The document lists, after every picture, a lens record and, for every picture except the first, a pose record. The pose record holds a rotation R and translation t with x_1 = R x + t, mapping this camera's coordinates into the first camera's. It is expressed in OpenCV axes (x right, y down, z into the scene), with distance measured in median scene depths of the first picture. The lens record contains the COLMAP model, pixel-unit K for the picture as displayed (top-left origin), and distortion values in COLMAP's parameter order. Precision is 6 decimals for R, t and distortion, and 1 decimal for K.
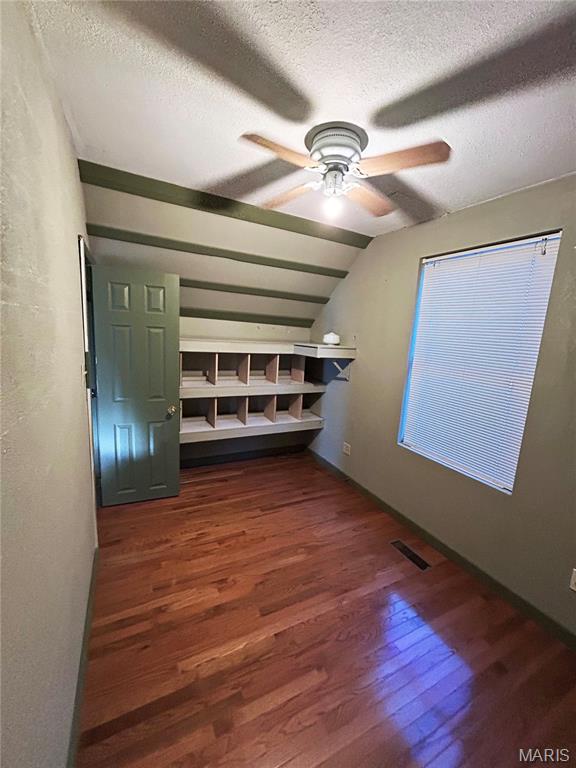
lens RADIAL K [[305.2, 0, 288.0], [0, 305.2, 384.0], [0, 0, 1]] dist [-0.000030, -0.002629]
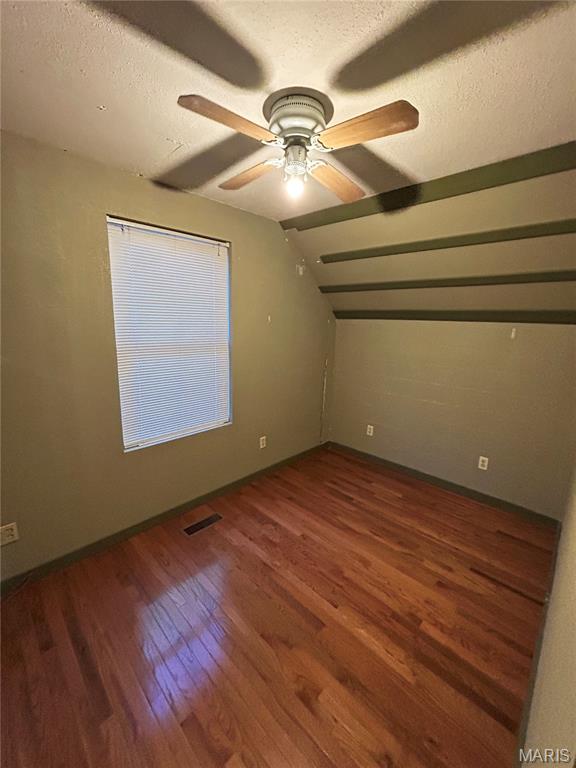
lens RADIAL K [[310.4, 0, 288.6], [0, 310.4, 381.4], [0, 0, 1]] dist [-0.002851, 0.000857]
pose [[-0.311921, -0.257740, 0.914481, -0.795013], [0.115325, 0.945115, 0.305710, -0.301042], [-0.943083, 0.200819, -0.265077, 1.287969]]
